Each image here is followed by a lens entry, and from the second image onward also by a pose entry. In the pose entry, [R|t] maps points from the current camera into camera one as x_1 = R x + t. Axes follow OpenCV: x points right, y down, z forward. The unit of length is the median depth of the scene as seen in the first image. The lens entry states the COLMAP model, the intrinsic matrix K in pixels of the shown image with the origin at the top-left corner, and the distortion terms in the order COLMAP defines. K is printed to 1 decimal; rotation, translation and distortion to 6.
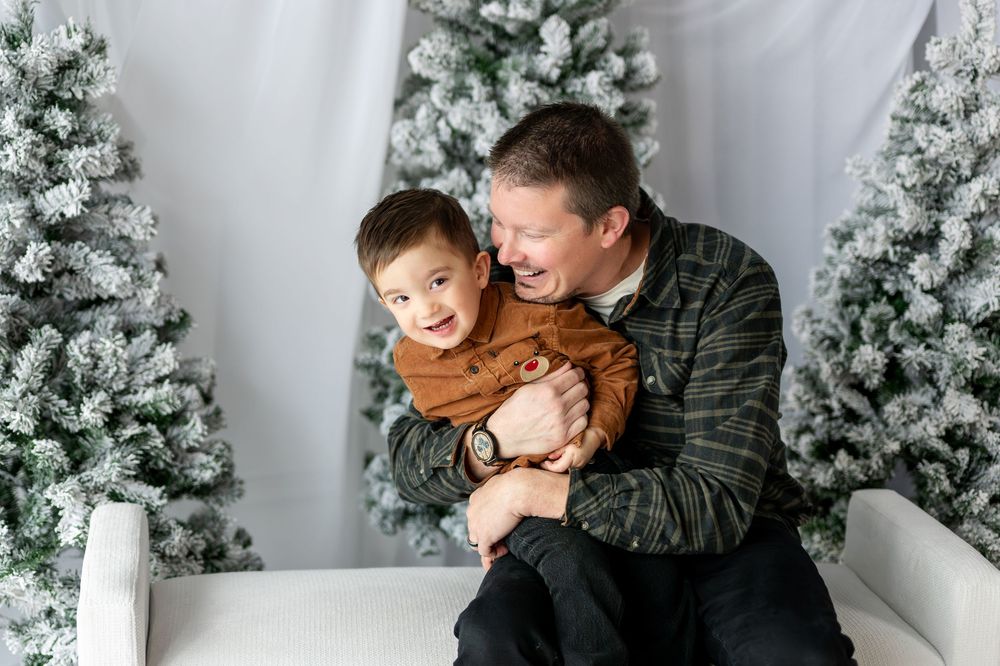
lens RADIAL K [[1768.5, 0, 479.2], [0, 1768.5, 345.7], [0, 0, 1]] dist [-0.000053, 0.000000]
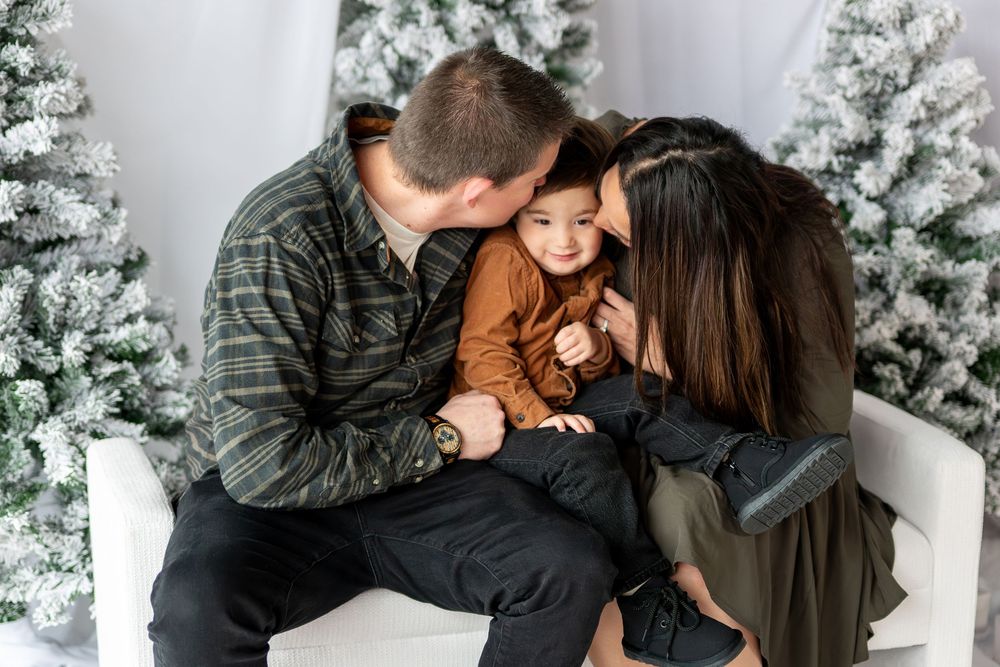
lens RADIAL K [[2036.9, 0, 492.7], [0, 2036.9, 356.4], [0, 0, 1]] dist [-0.004982, 0.000000]
pose [[0.991648, -0.050630, 0.118622, -0.109655], [0.048909, 0.998652, 0.017375, 0.029378], [-0.119342, -0.011428, 0.992787, -0.144629]]
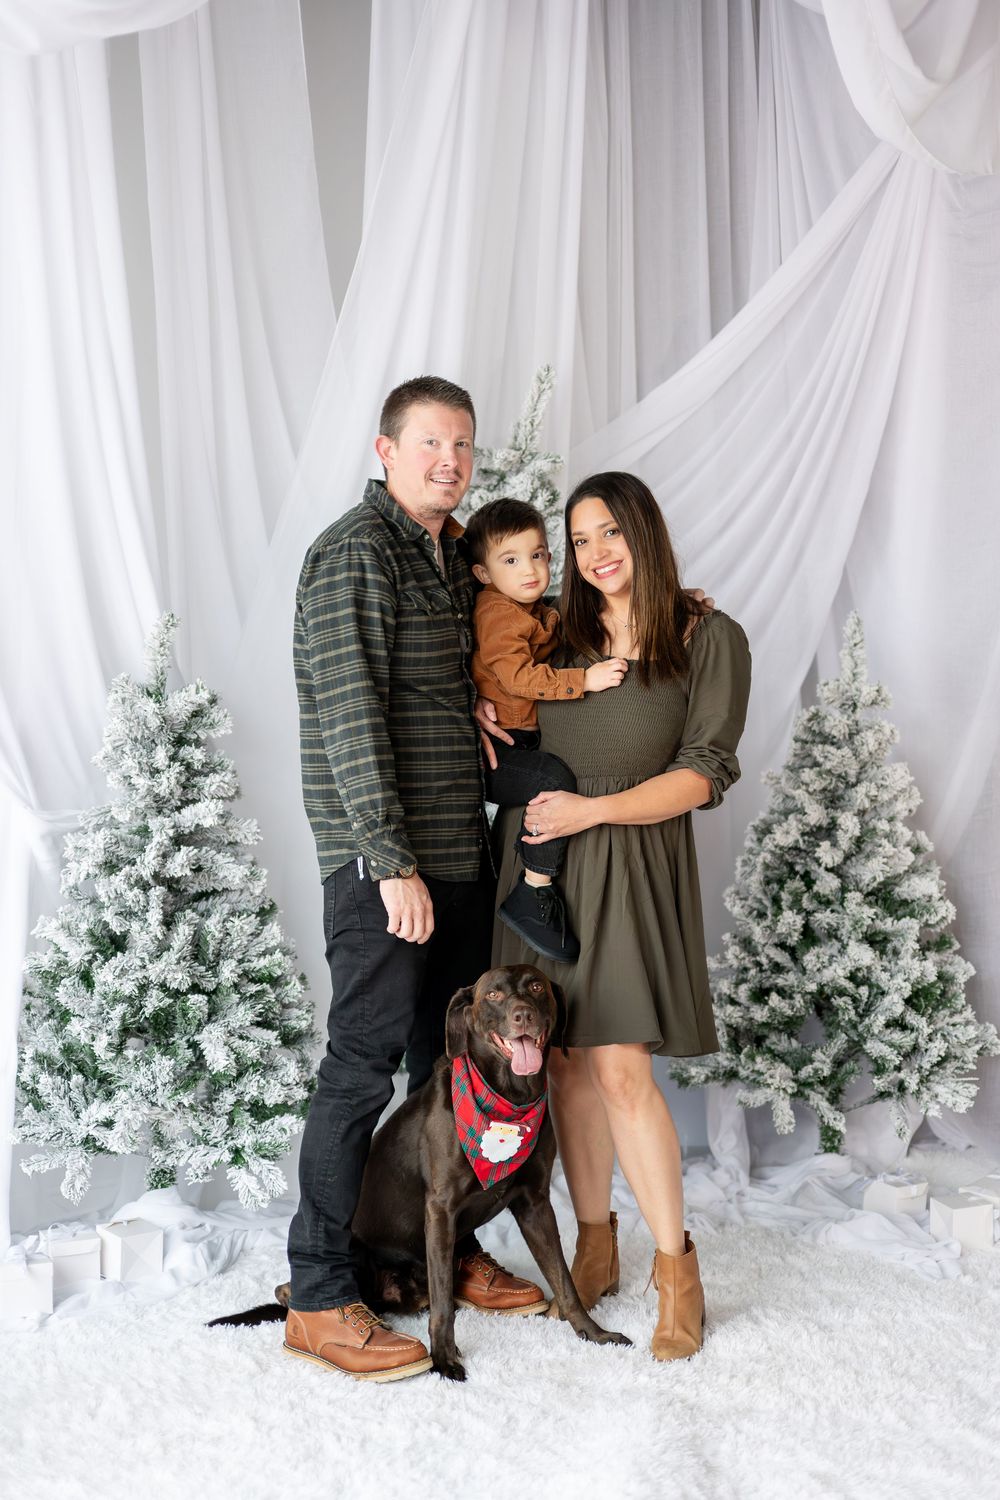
lens RADIAL K [[2130.7, 0, 499.2], [0, 2130.7, 756.6], [0, 0, 1]] dist [-0.001871, 0.000000]
pose [[0.990766, -0.022256, 0.133741, -0.206444], [0.038856, 0.991667, -0.122825, 0.072877], [-0.129893, 0.126888, 0.983375, -0.556714]]
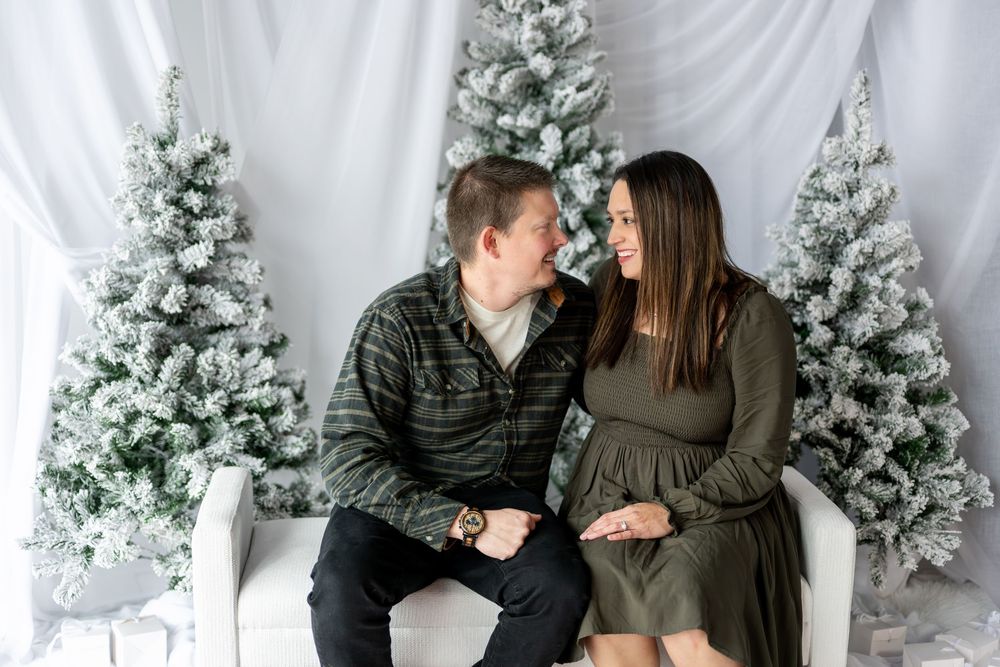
lens RADIAL K [[1420.5, 0, 494.2], [0, 1420.5, 326.3], [0, 0, 1]] dist [-0.001871, 0.000000]
pose [[0.997910, 0.003274, -0.064534, 0.072186], [-0.005654, 0.999309, -0.036737, 0.013926], [0.064369, 0.037025, 0.997239, -0.113633]]
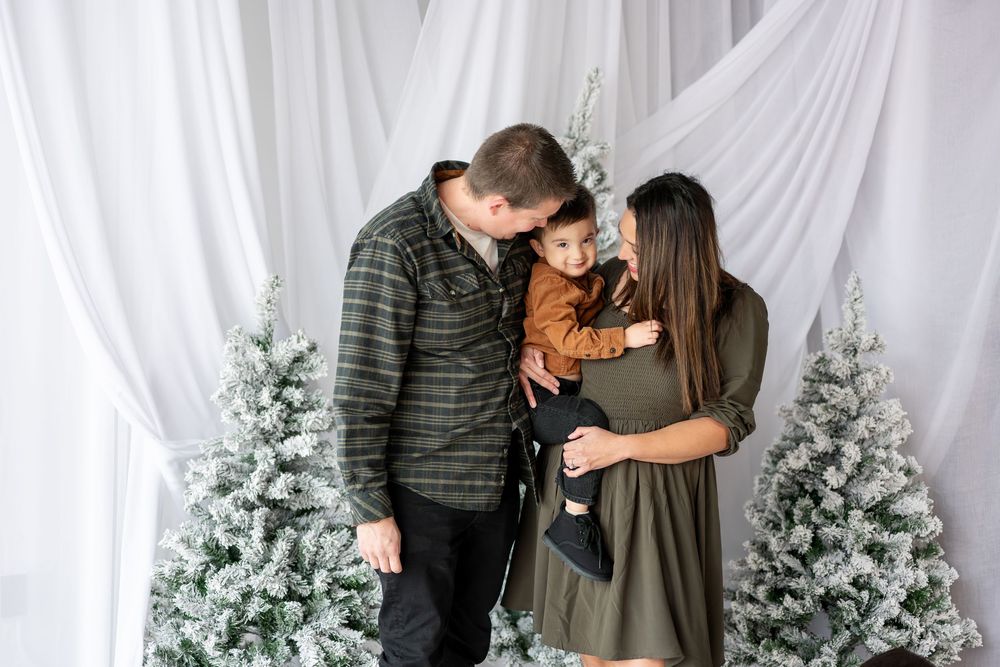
lens RADIAL K [[1420.5, 0, 494.1], [0, 1420.5, 325.6], [0, 0, 1]] dist [-0.001871, 0.000000]
pose [[0.997161, -0.017540, 0.073228, -0.139575], [0.028146, 0.988823, -0.146416, 0.001279], [-0.069842, 0.148061, 0.986509, -0.247303]]
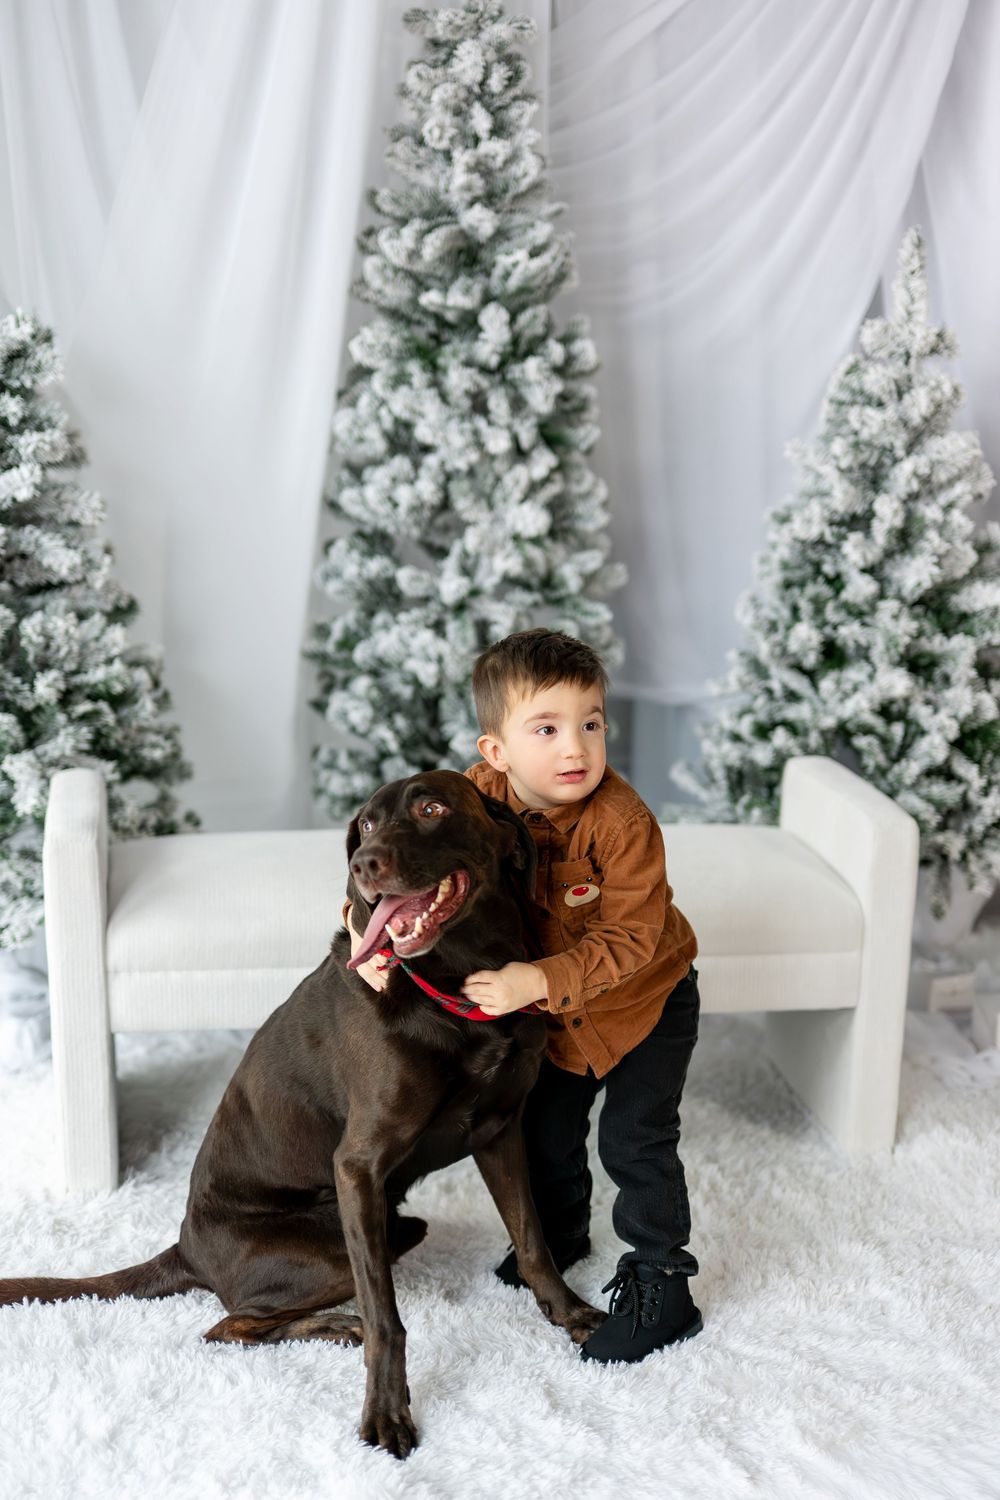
lens RADIAL K [[2130.7, 0, 484.2], [0, 2130.7, 753.0], [0, 0, 1]] dist [-0.001871, 0.000000]
pose [[0.999894, -0.012215, 0.007877, 0.025063], [0.012131, 0.999870, 0.010638, 0.059233], [-0.008006, -0.010542, 0.999912, -0.227907]]
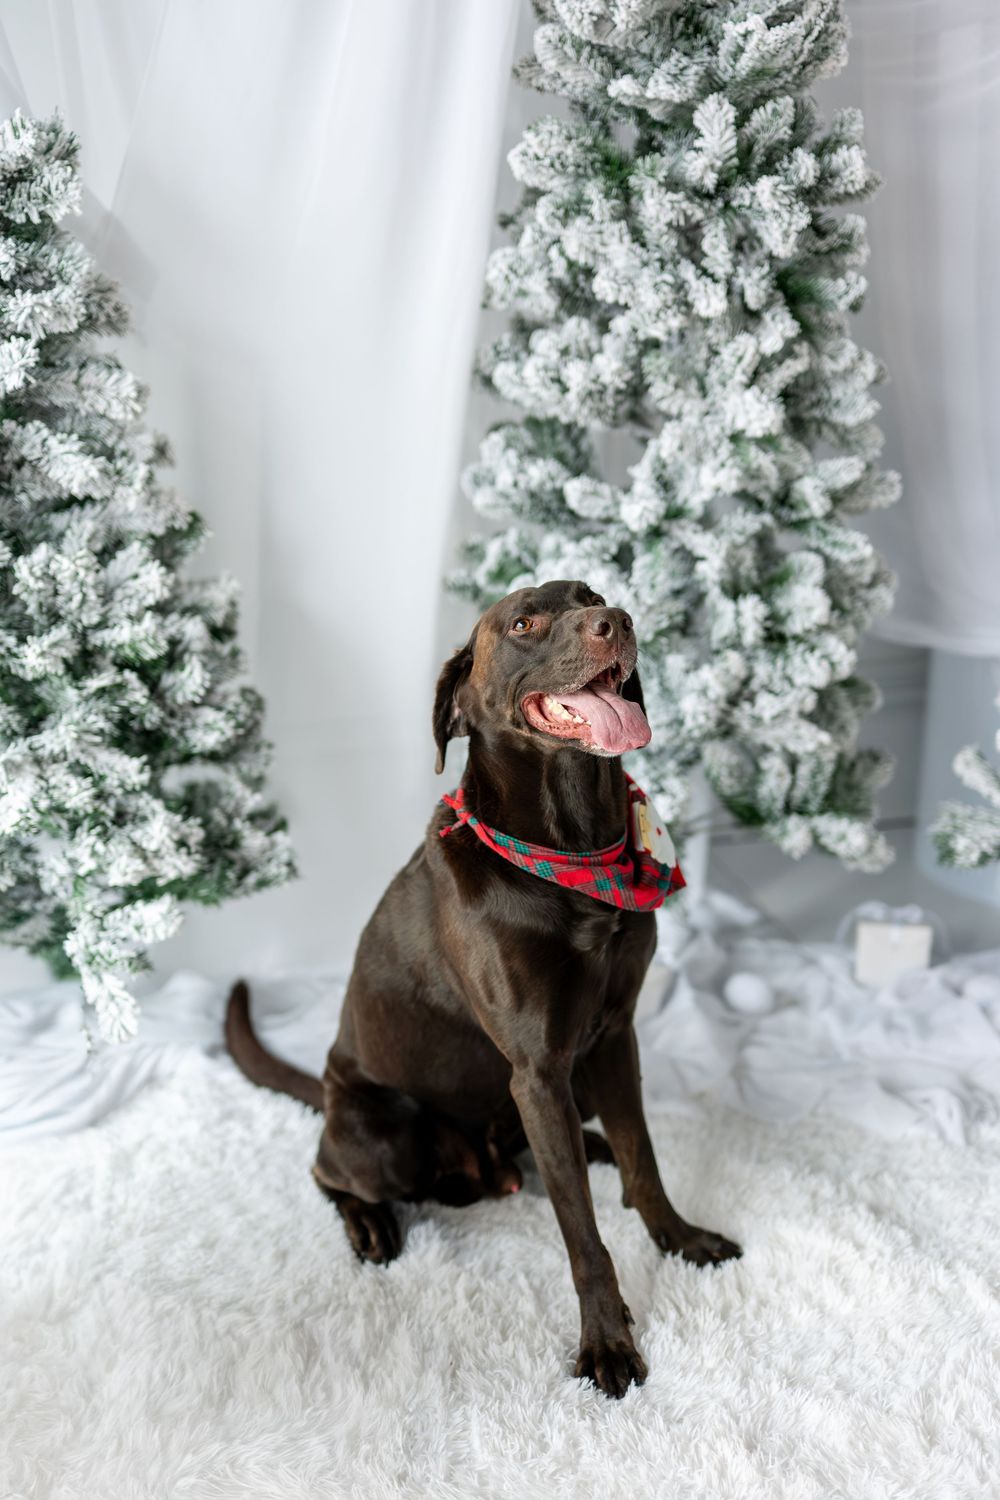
lens RADIAL K [[2130.7, 0, 512.2], [0, 2130.7, 758.8], [0, 0, 1]] dist [-0.001871, 0.000000]
pose [[0.986429, 0.035348, -0.160336, 0.109709], [-0.014946, 0.991828, 0.126704, -0.032654], [0.163504, -0.122589, 0.978897, 0.135711]]
